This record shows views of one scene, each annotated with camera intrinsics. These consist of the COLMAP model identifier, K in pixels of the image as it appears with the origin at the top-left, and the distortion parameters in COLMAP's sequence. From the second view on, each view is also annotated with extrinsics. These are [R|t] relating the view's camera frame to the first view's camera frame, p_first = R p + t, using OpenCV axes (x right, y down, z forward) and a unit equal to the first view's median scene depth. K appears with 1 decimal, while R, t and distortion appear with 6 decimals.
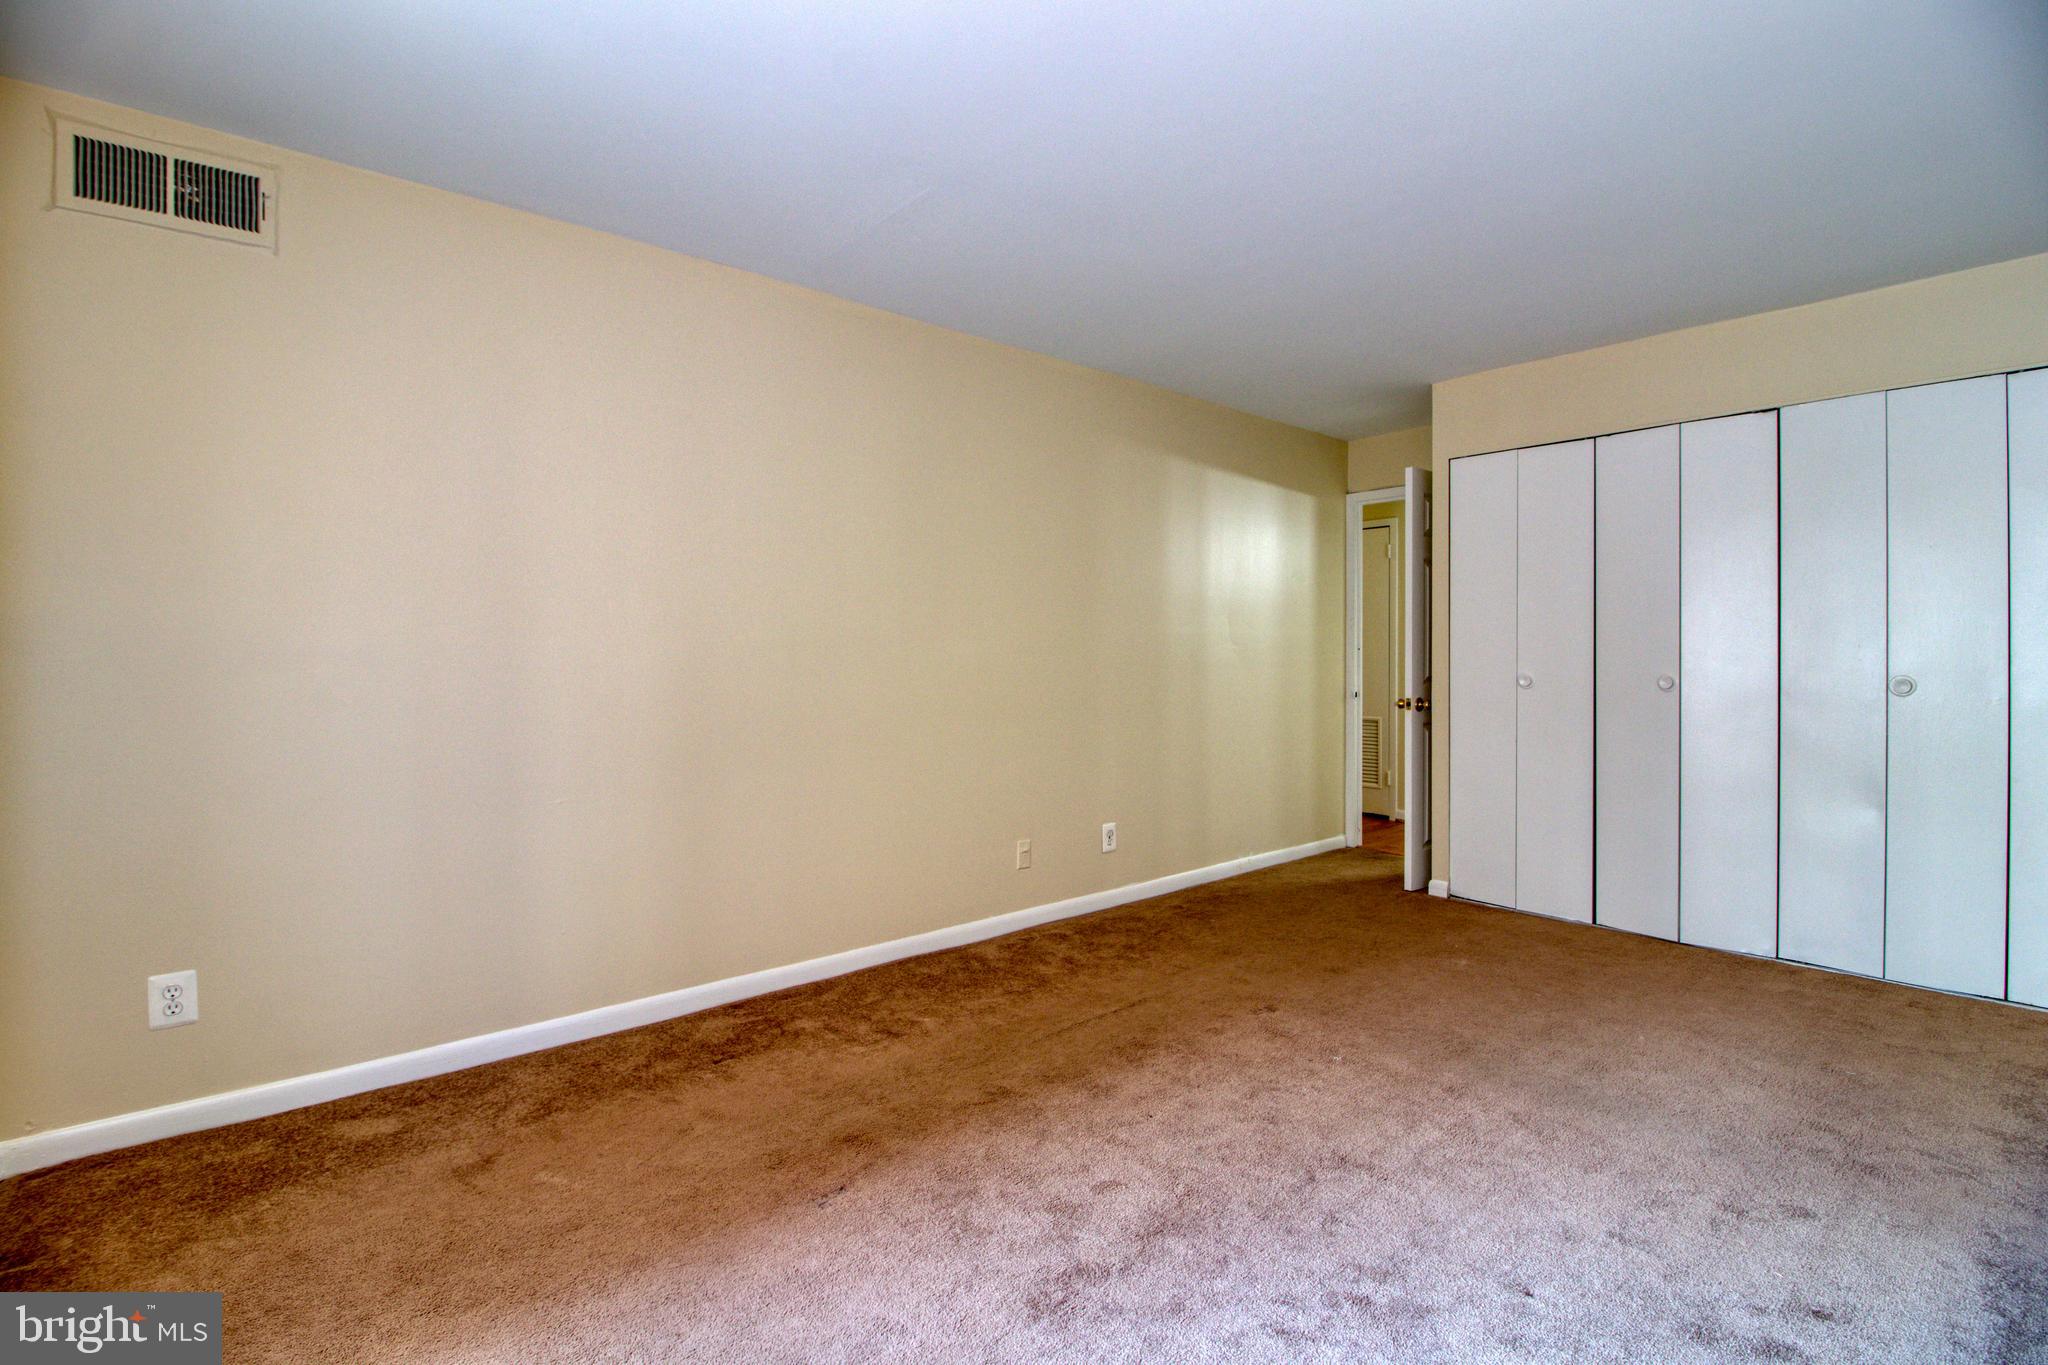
lens RADIAL K [[946.3, 0, 1017.6], [0, 946.3, 673.2], [0, 0, 1]] dist [-0.002891, -0.010054]
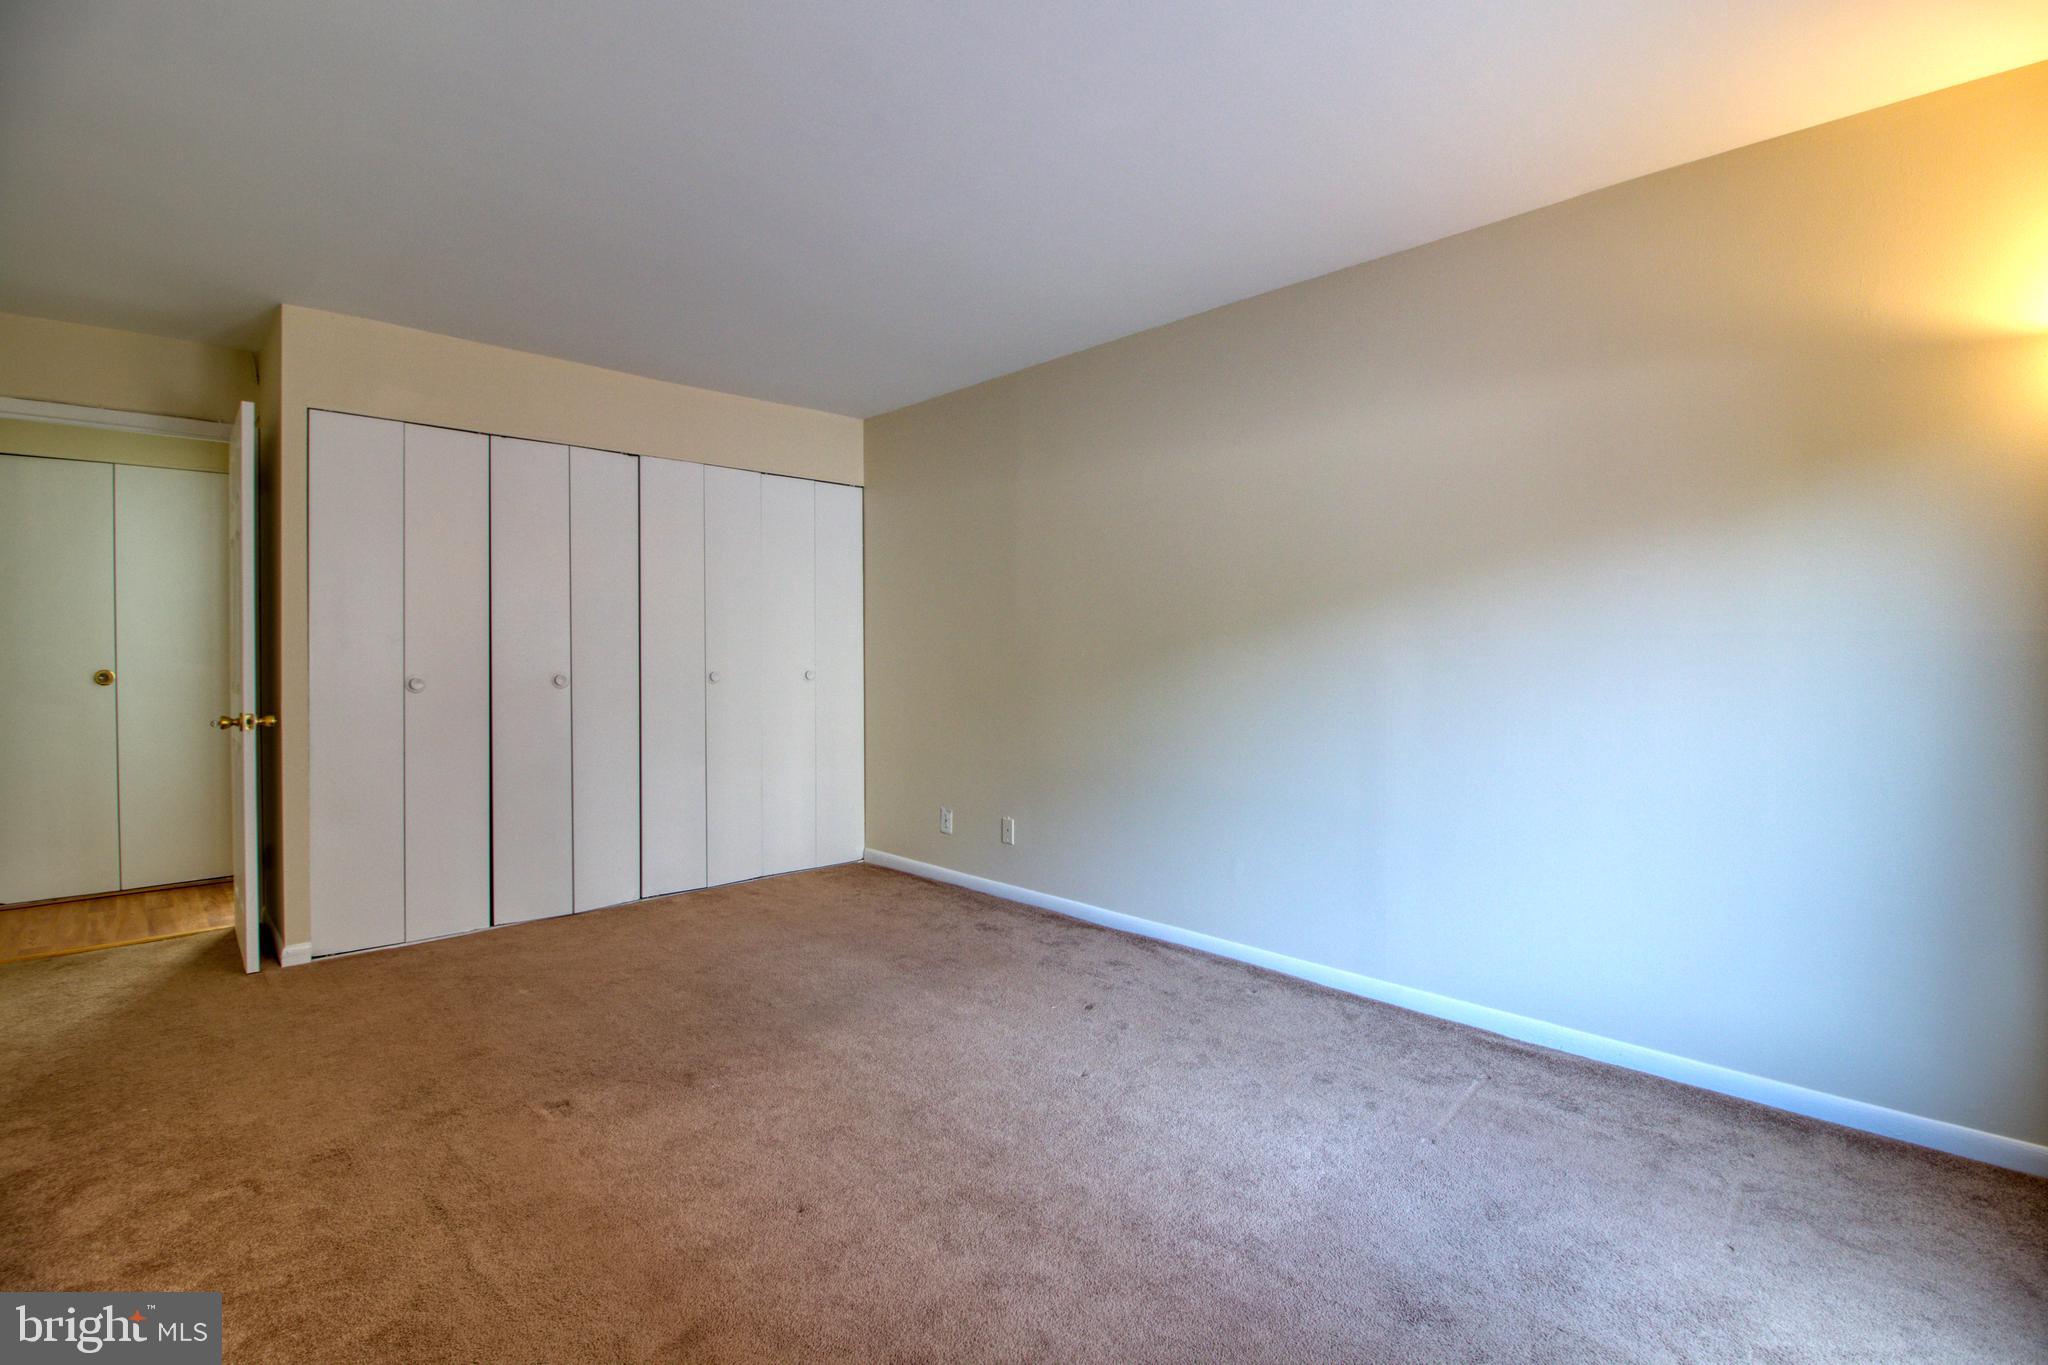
lens RADIAL K [[946.3, 0, 1028.4], [0, 946.3, 647.0], [0, 0, 1]] dist [-0.002891, -0.010054]
pose [[-0.055295, 0.005525, 0.998455, -0.440820], [0.025291, 0.999672, -0.004131, -0.008323], [-0.998150, 0.025024, -0.055416, 0.534065]]
